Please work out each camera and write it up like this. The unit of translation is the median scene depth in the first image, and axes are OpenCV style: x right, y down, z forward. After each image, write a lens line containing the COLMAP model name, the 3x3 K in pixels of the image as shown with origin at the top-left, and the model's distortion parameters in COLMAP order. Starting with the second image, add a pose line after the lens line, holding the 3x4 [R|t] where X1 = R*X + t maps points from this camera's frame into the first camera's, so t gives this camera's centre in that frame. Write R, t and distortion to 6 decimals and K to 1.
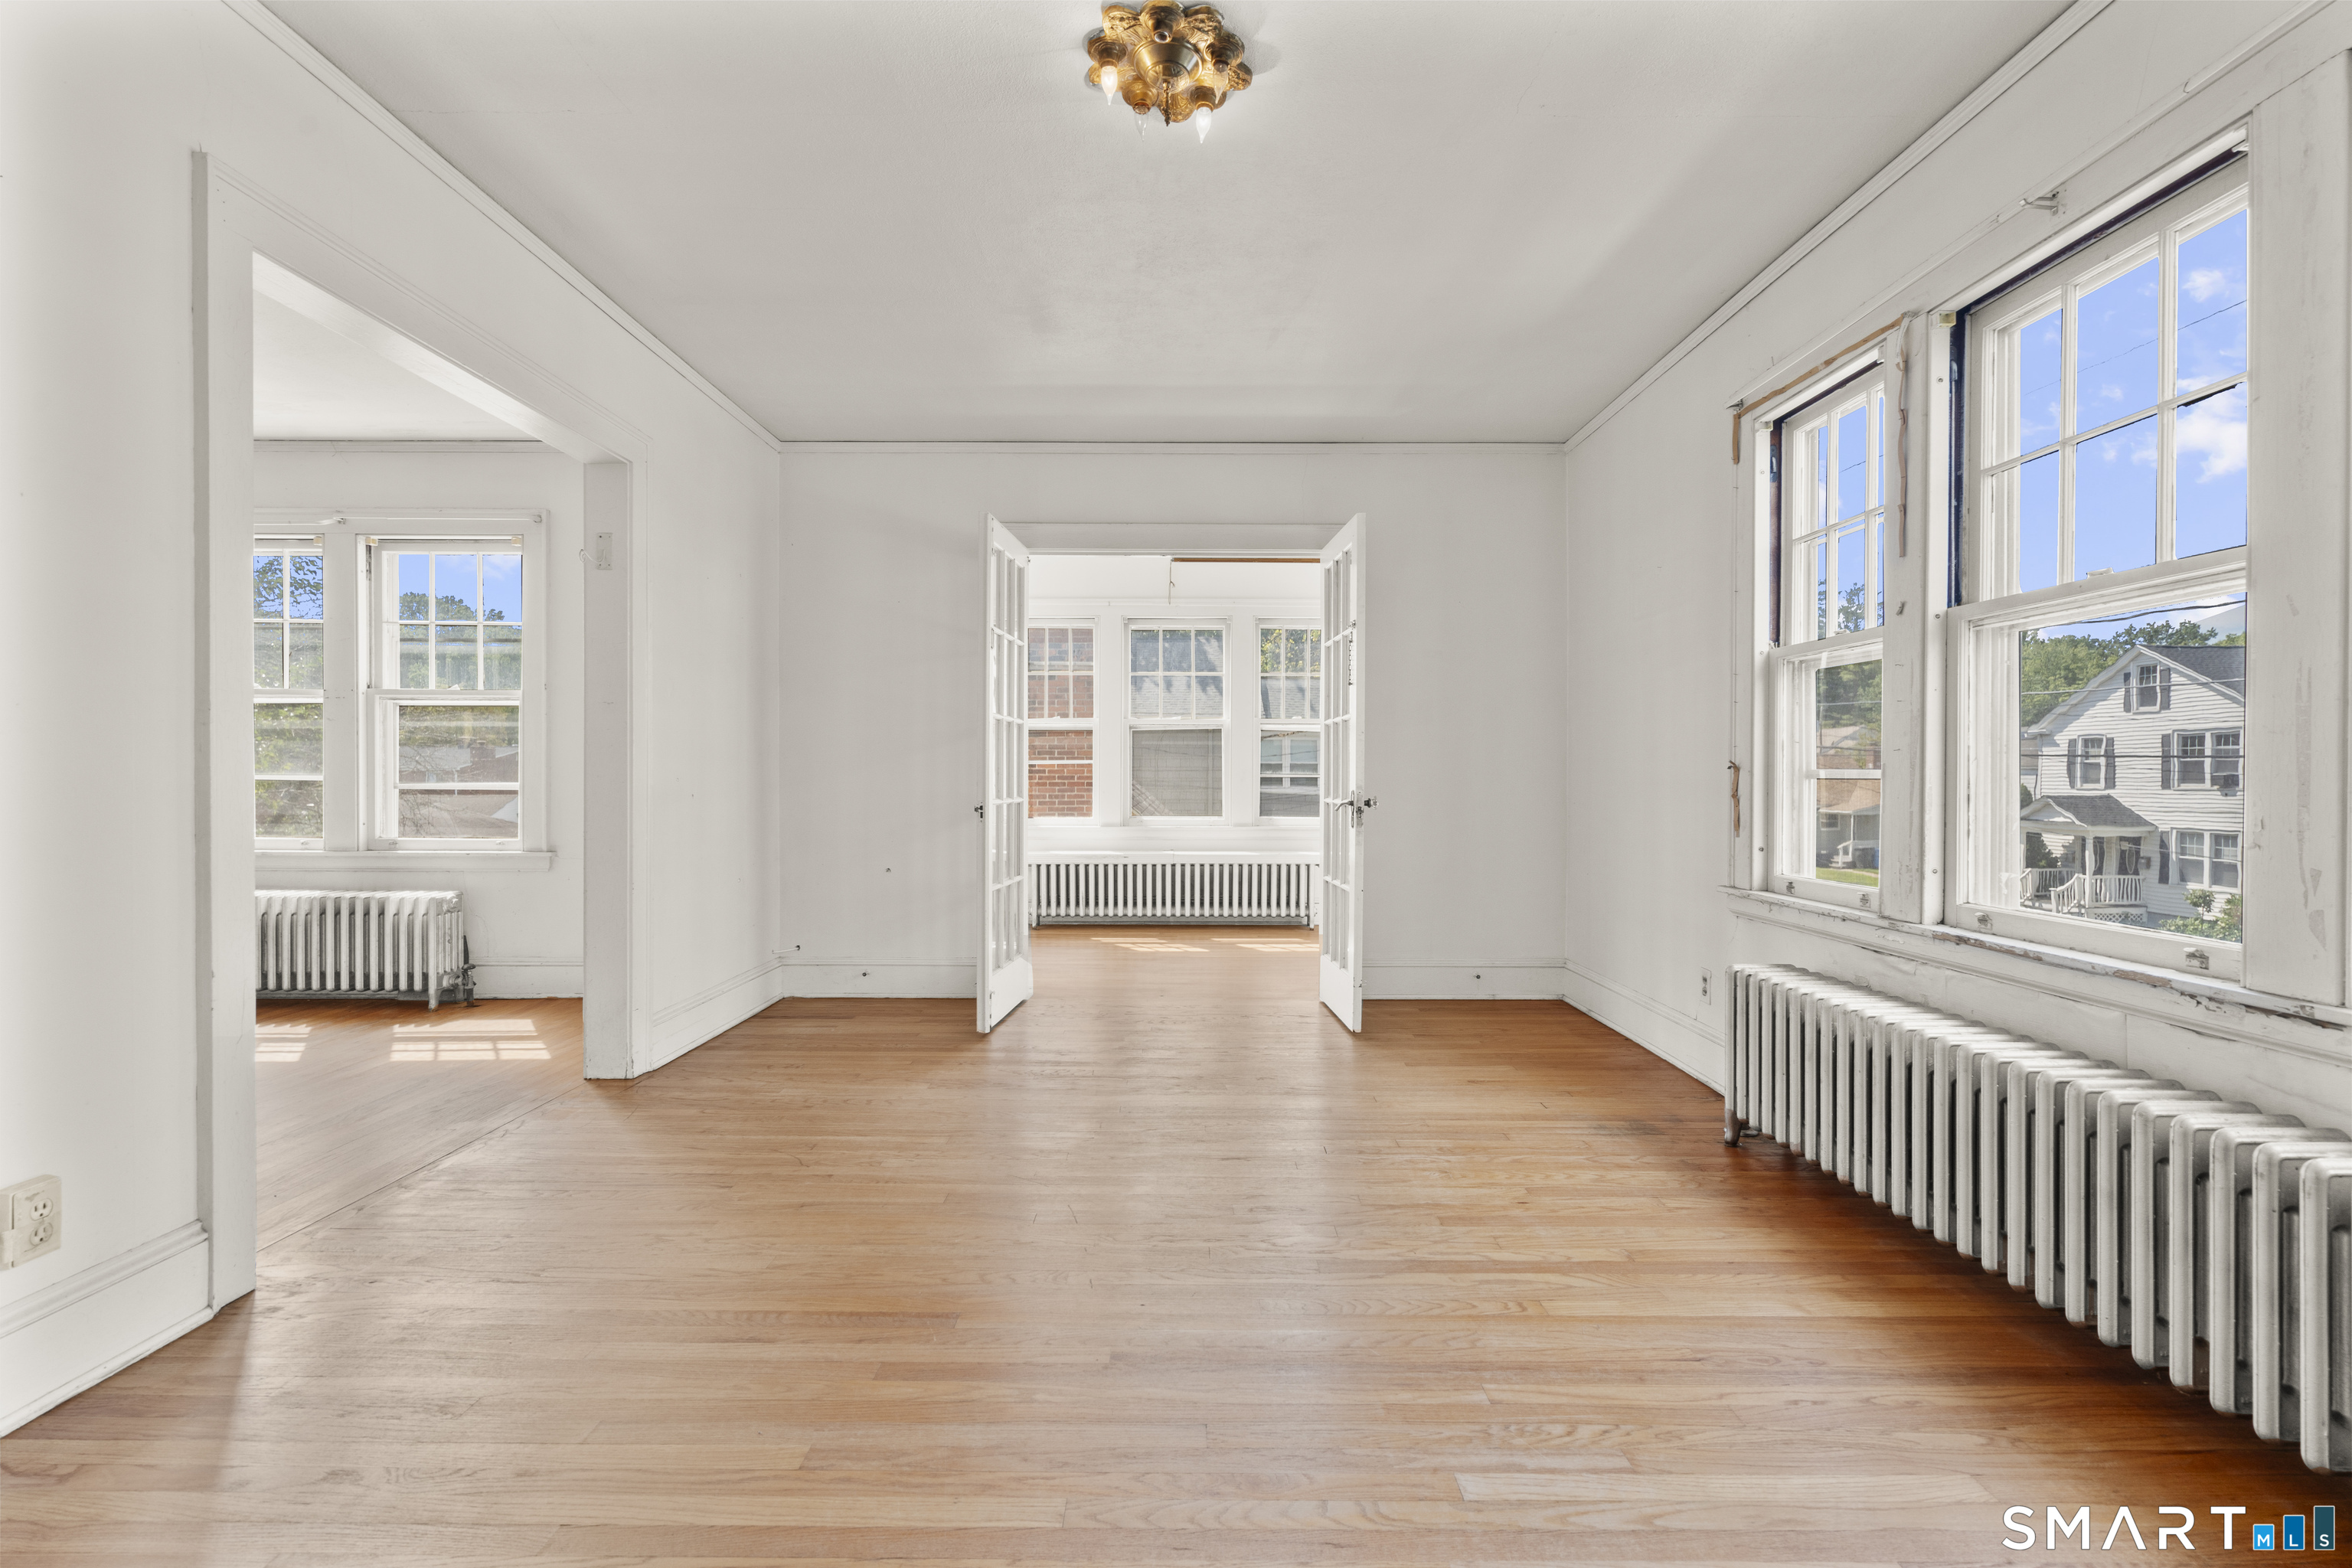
lens RADIAL K [[799.2, 0, 1176.0], [0, 799.2, 784.0], [0, 0, 1]] dist [-0.000532, -0.000034]
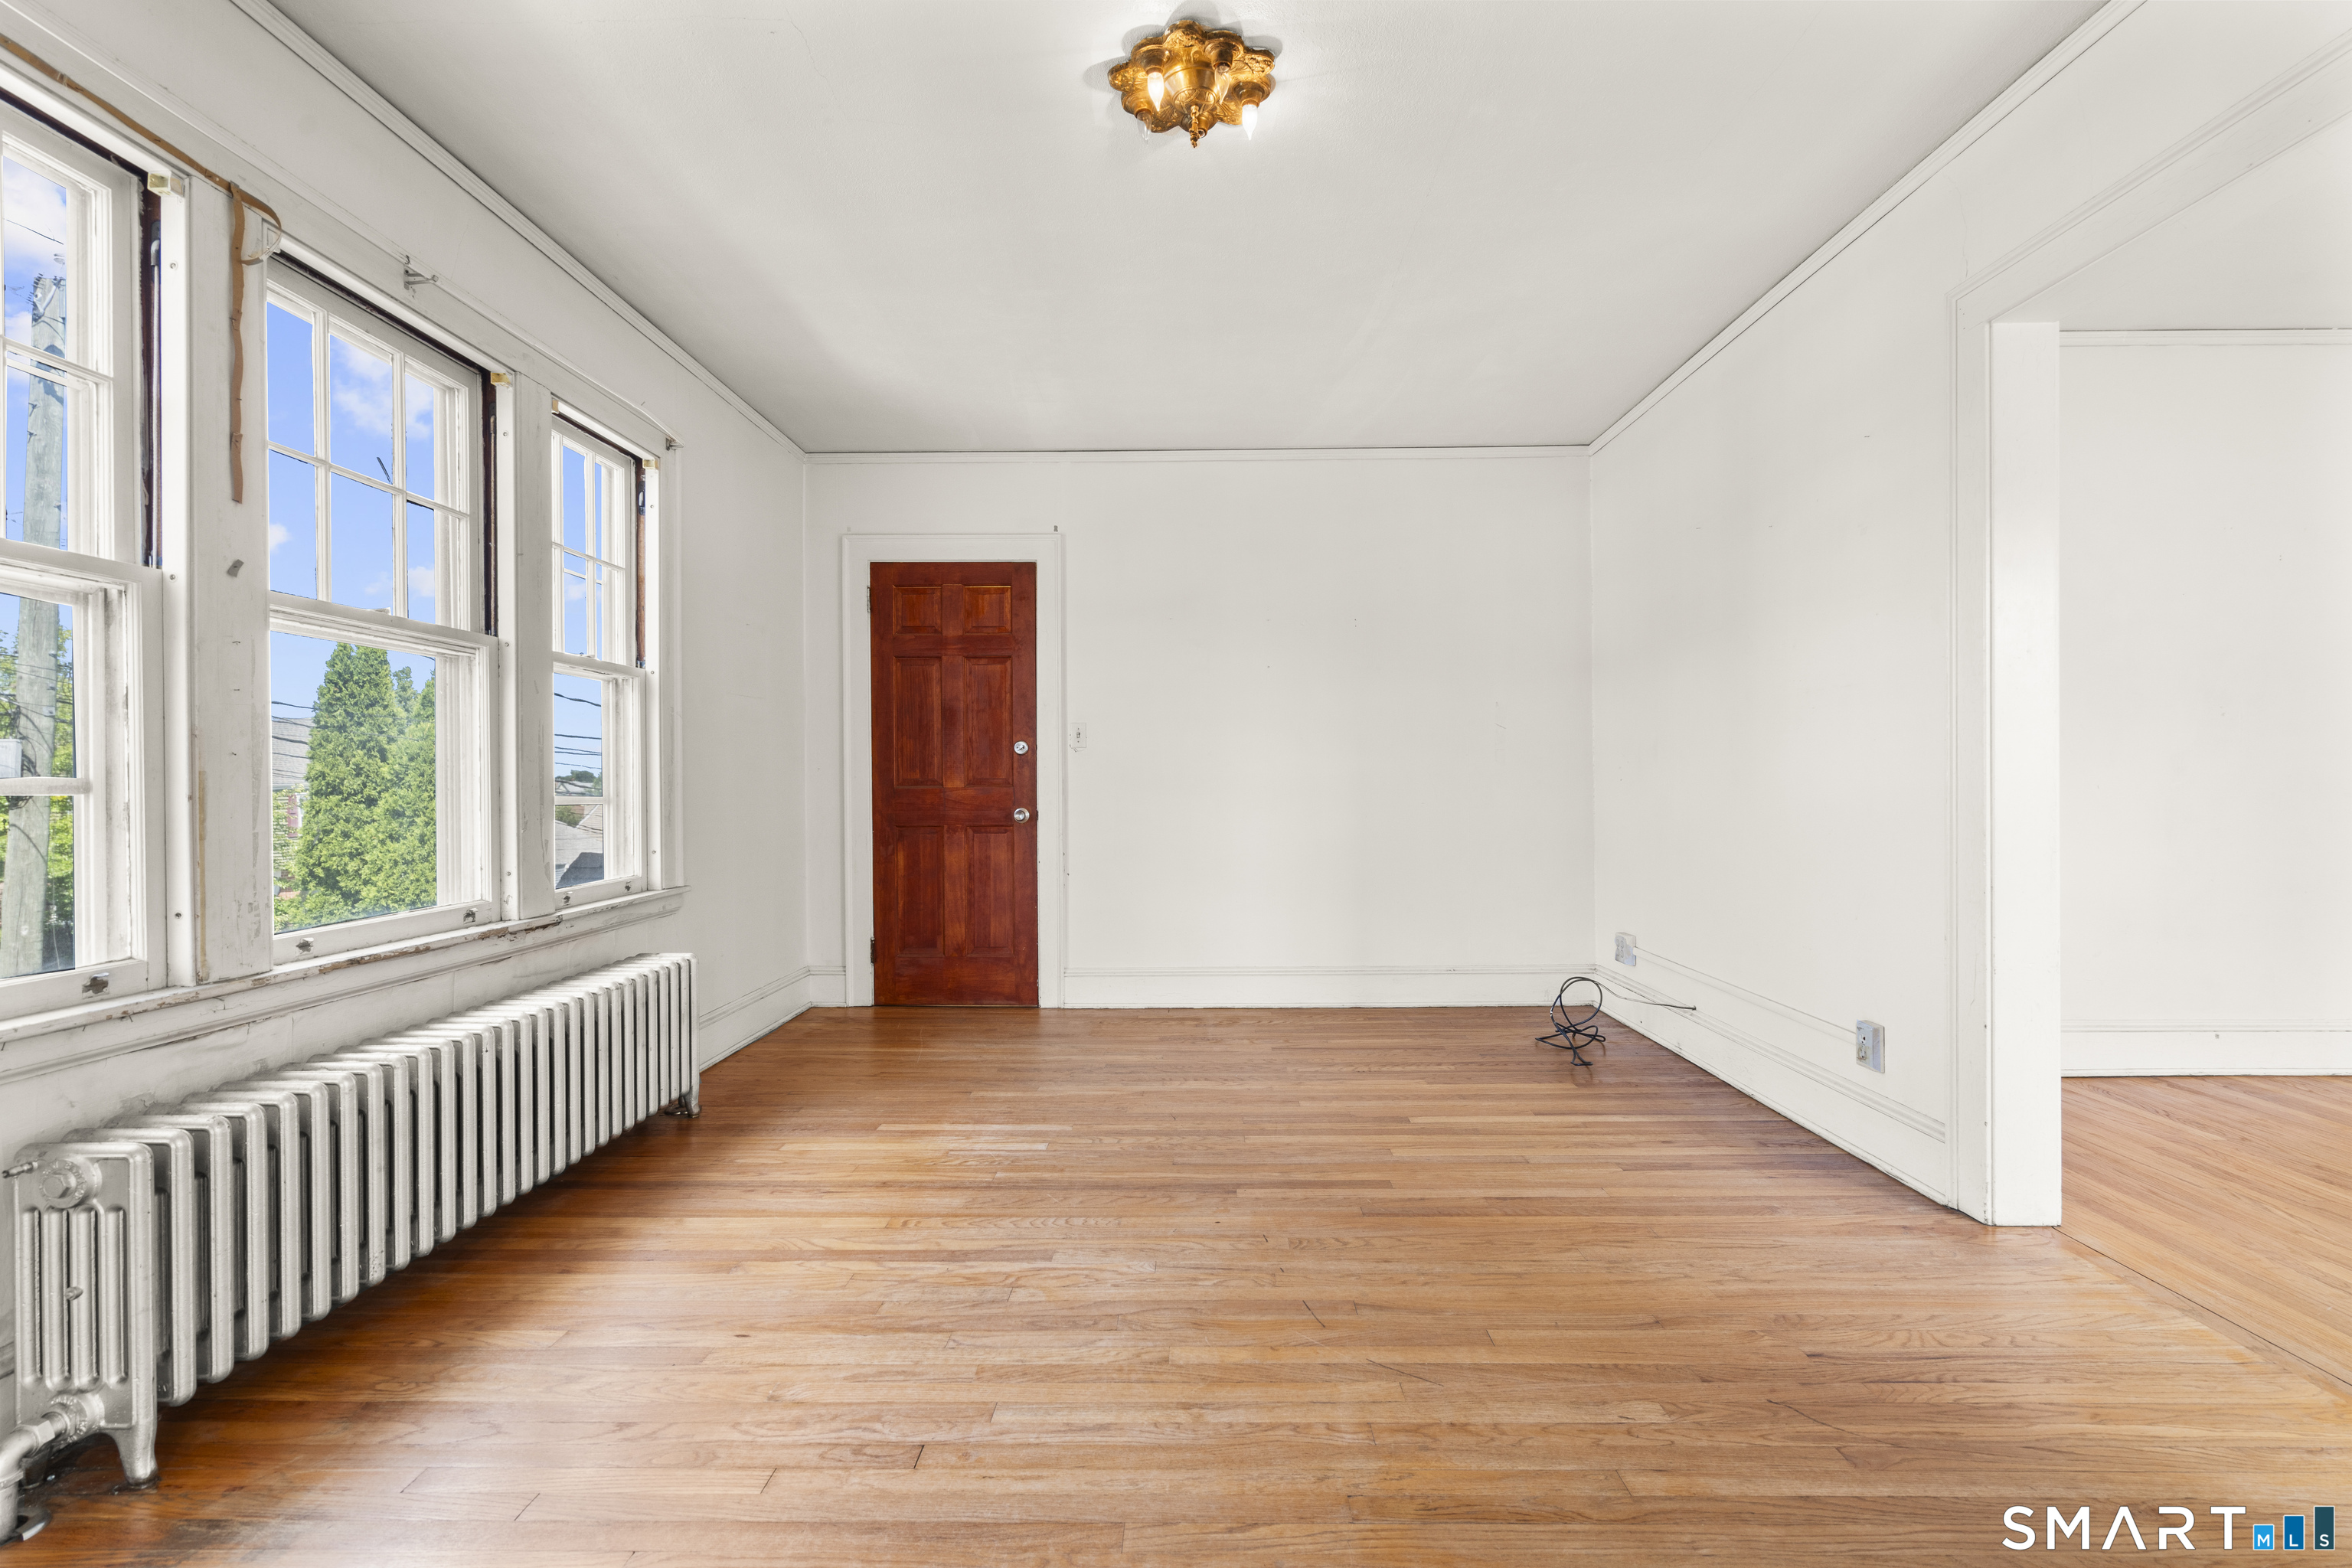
lens RADIAL K [[1064.5, 0, 1176.0], [0, 1064.5, 784.0], [0, 0, 1]] dist [-0.000598, -0.000046]
pose [[-0.999791, 0.003863, 0.020079, -0.012056], [0.004042, 0.999952, 0.008900, -0.022310], [-0.020044, 0.008979, -0.999759, 2.286710]]
